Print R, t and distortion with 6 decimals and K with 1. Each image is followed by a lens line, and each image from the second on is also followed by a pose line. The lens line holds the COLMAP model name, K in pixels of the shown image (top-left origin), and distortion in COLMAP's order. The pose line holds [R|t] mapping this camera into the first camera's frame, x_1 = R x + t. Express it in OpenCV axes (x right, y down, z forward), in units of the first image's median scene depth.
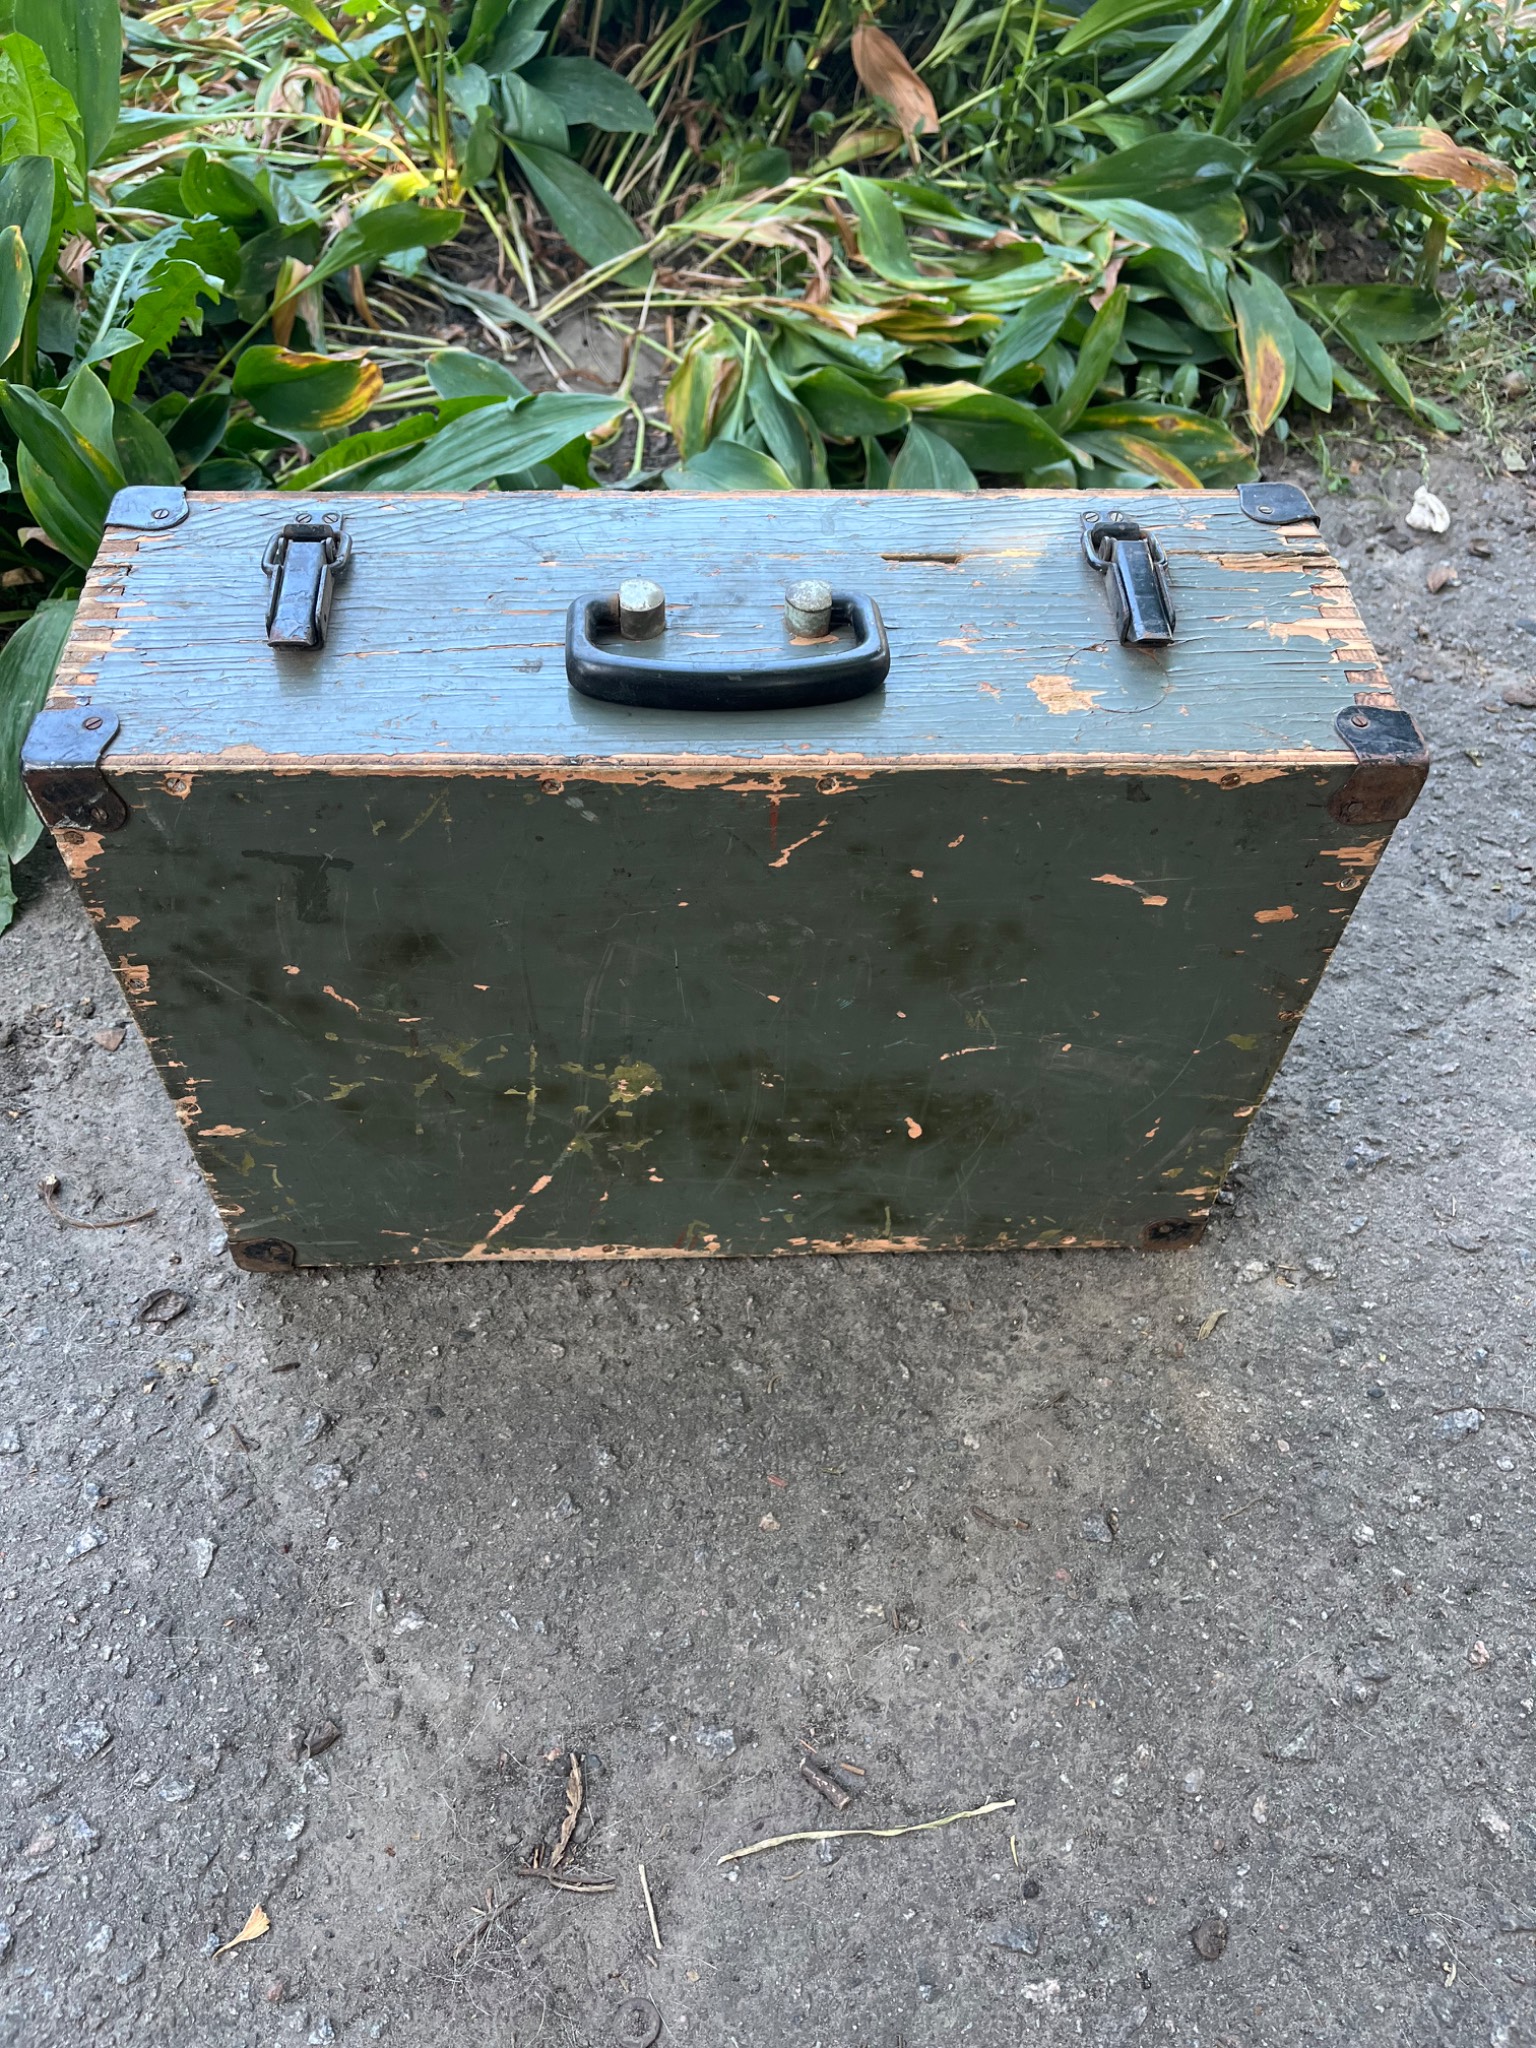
lens RADIAL K [[1550.9, 0, 764.2], [0, 1550.9, 1015.1], [0, 0, 1]] dist [0.058129, -0.090430]
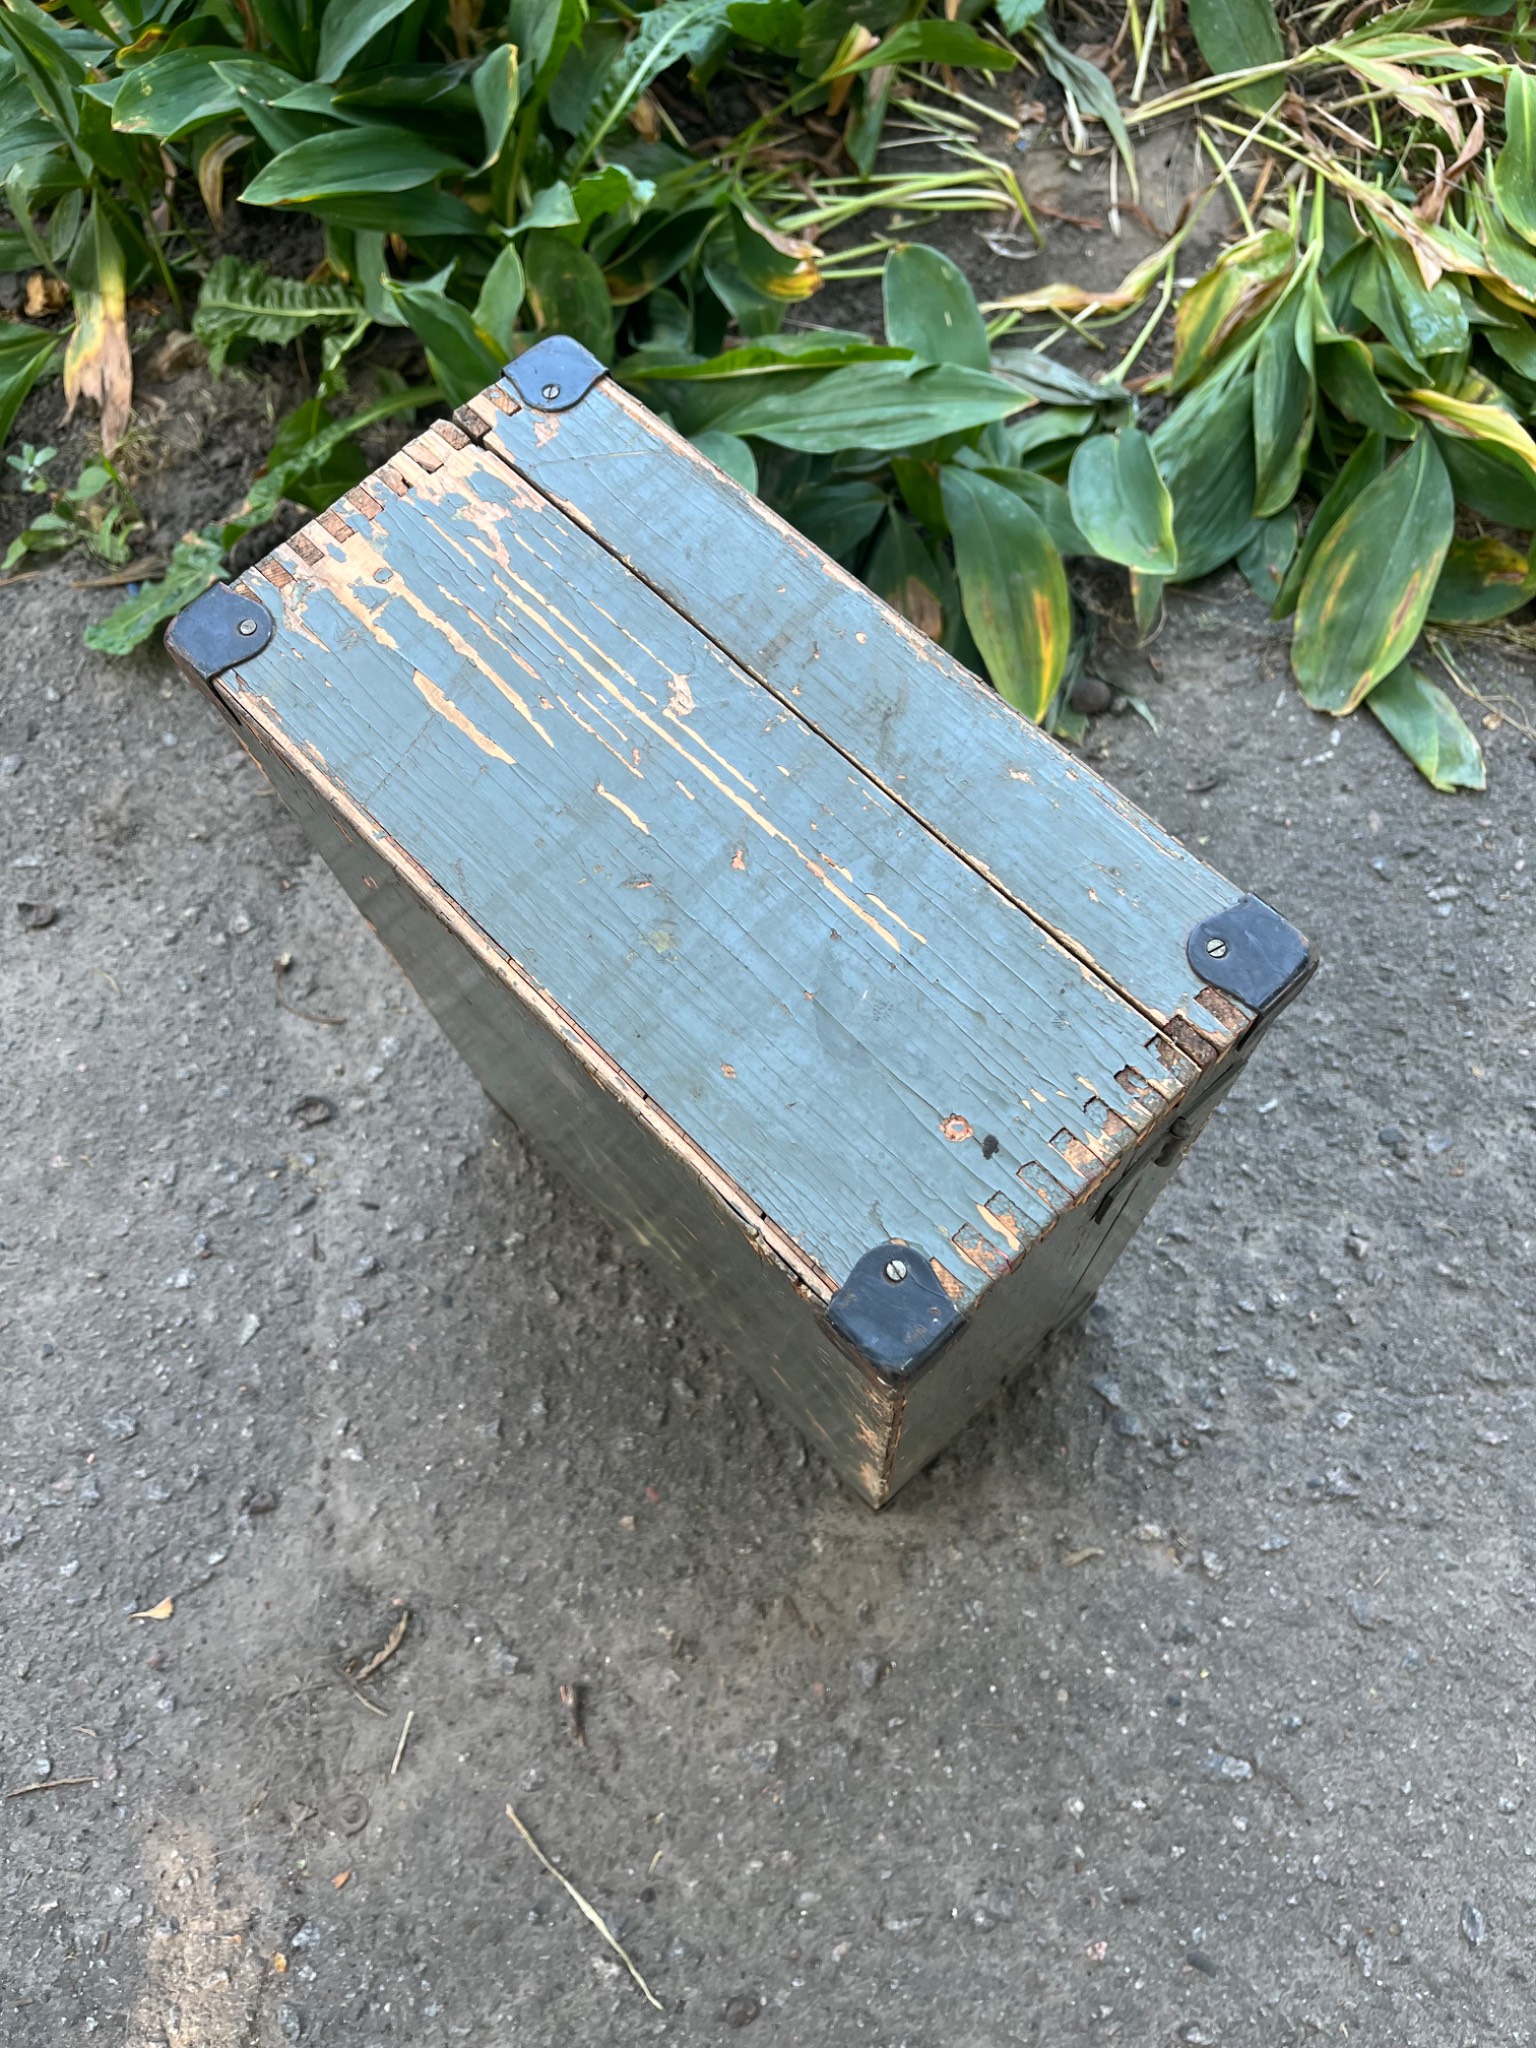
lens RADIAL K [[1550.9, 0, 748.2], [0, 1550.9, 1022.6], [0, 0, 1]] dist [0.058129, -0.090430]
pose [[0.865090, 0.429952, -0.258381, 0.235390], [-0.330134, 0.875822, 0.352062, -0.484088], [0.377666, -0.219265, 0.899606, 0.030455]]
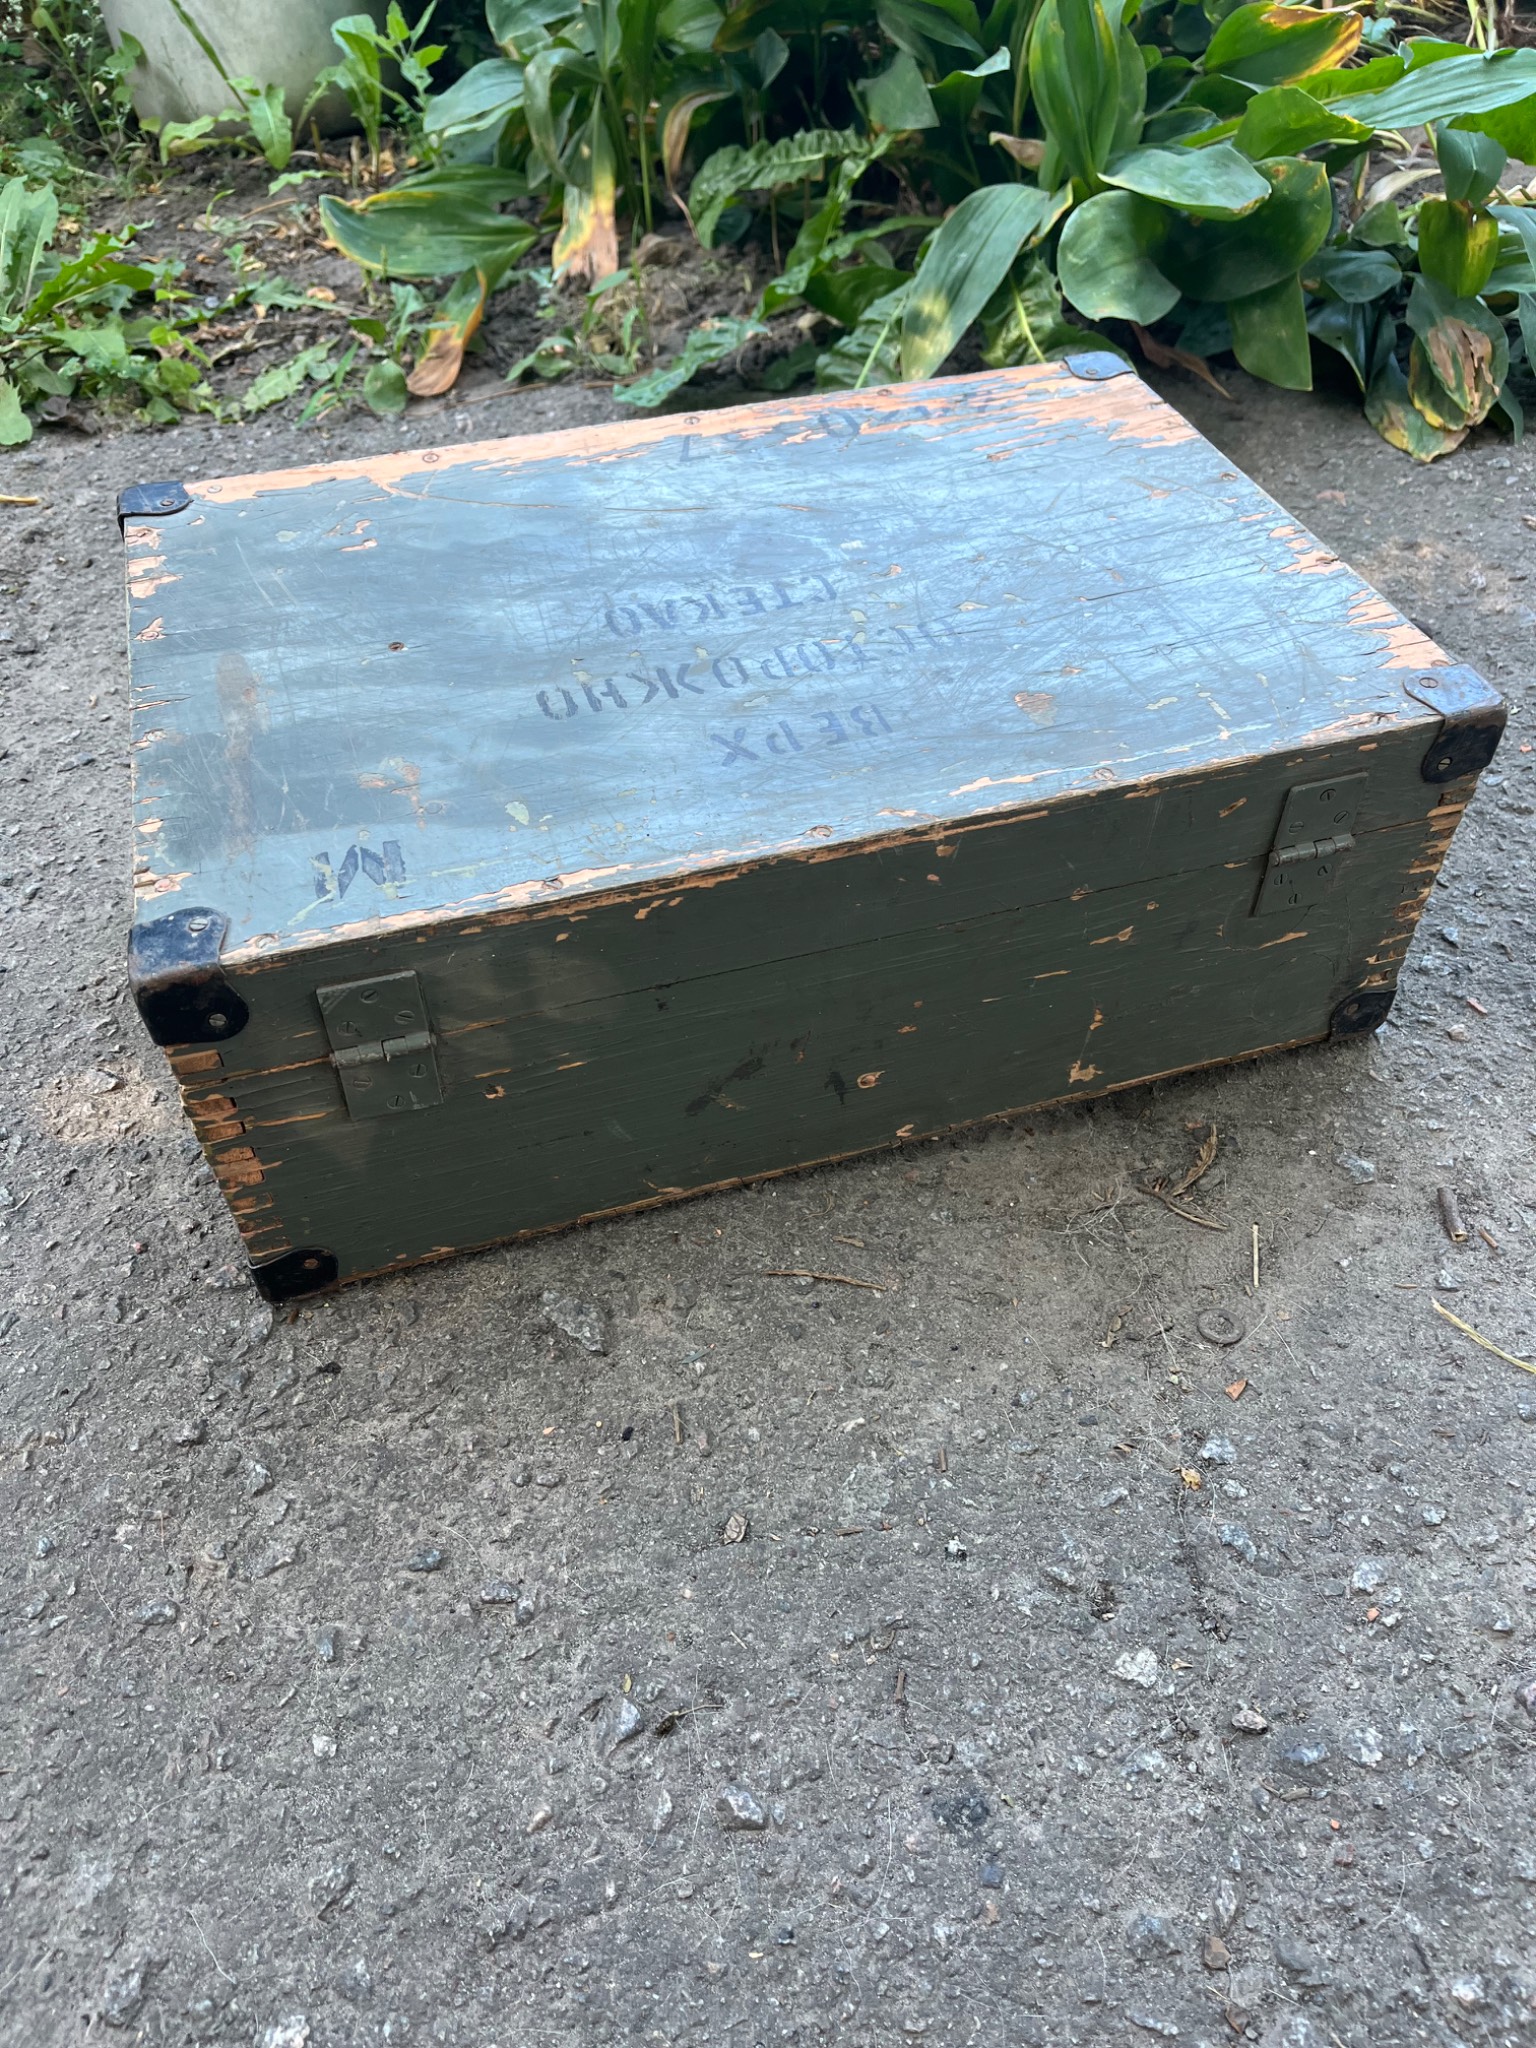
lens RADIAL K [[1550.9, 0, 764.2], [0, 1550.9, 1024.4], [0, 0, 1]] dist [0.058129, -0.090430]
pose [[0.881174, 0.307742, -0.358927, -0.031776], [-0.311572, 0.948972, 0.048726, 0.419426], [0.355606, 0.068896, 0.932093, -0.079204]]
